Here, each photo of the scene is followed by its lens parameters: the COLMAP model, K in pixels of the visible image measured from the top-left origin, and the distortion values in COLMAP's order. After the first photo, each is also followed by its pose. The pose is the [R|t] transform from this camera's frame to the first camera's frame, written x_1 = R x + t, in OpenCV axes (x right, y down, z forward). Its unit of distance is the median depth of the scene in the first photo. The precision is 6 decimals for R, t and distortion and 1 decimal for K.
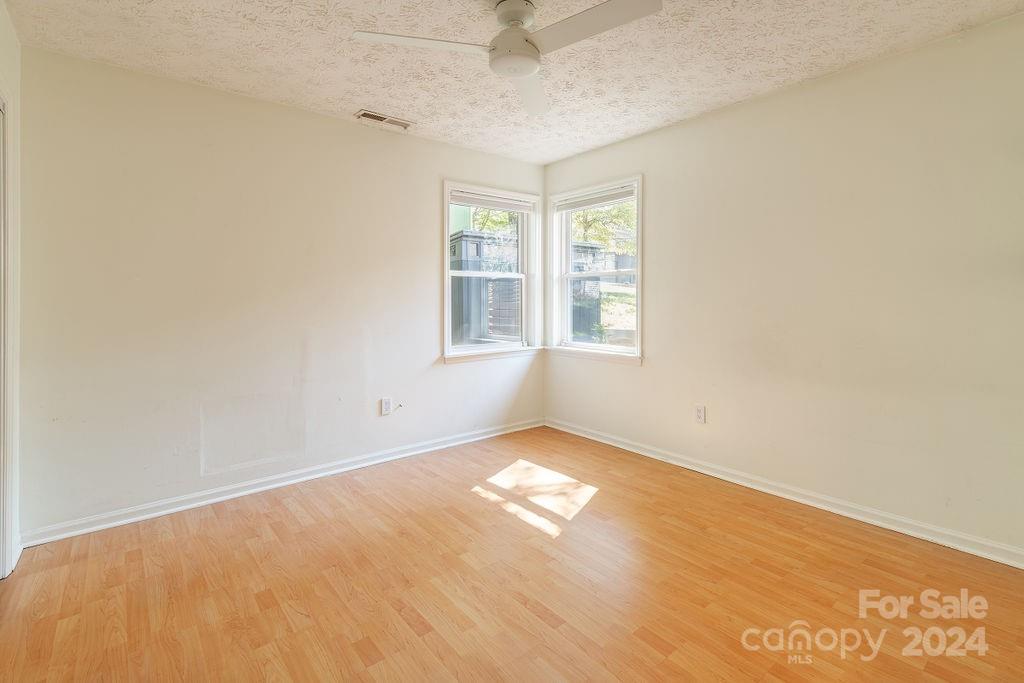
lens RADIAL K [[488.4, 0, 500.1], [0, 488.4, 288.3], [0, 0, 1]] dist [0.015416, -0.000163]
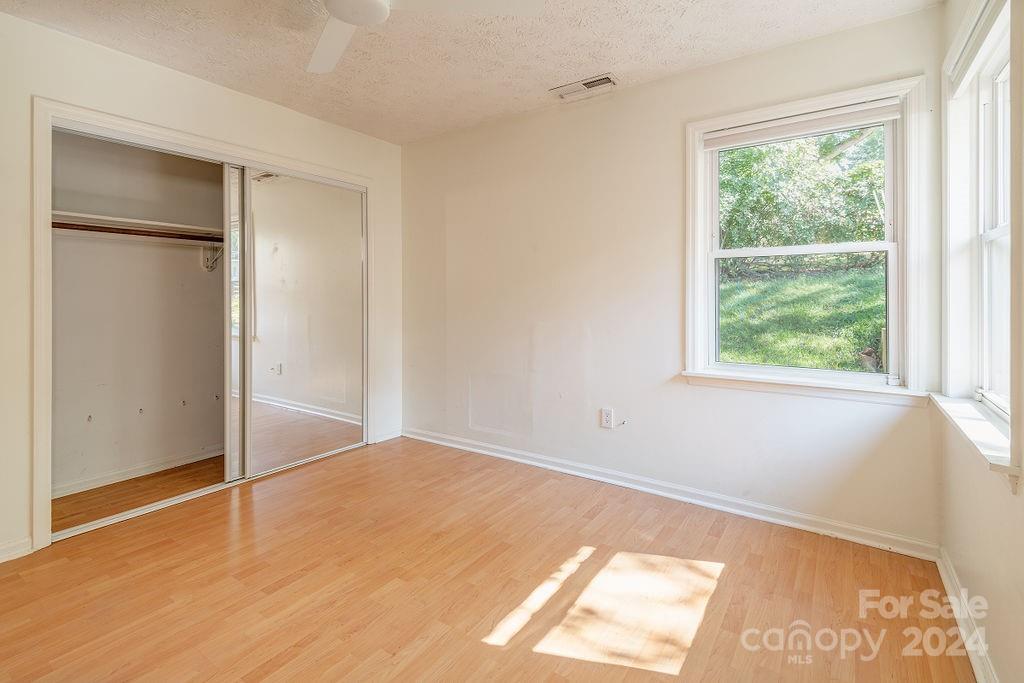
lens RADIAL K [[468.5, 0, 491.1], [0, 468.5, 291.3], [0, 0, 1]] dist [0.003523, -0.000076]
pose [[0.291149, -0.000231, -0.956678, 0.573910], [0.022354, 0.999729, 0.006562, 0.012048], [0.956417, -0.023296, 0.291075, 0.671825]]
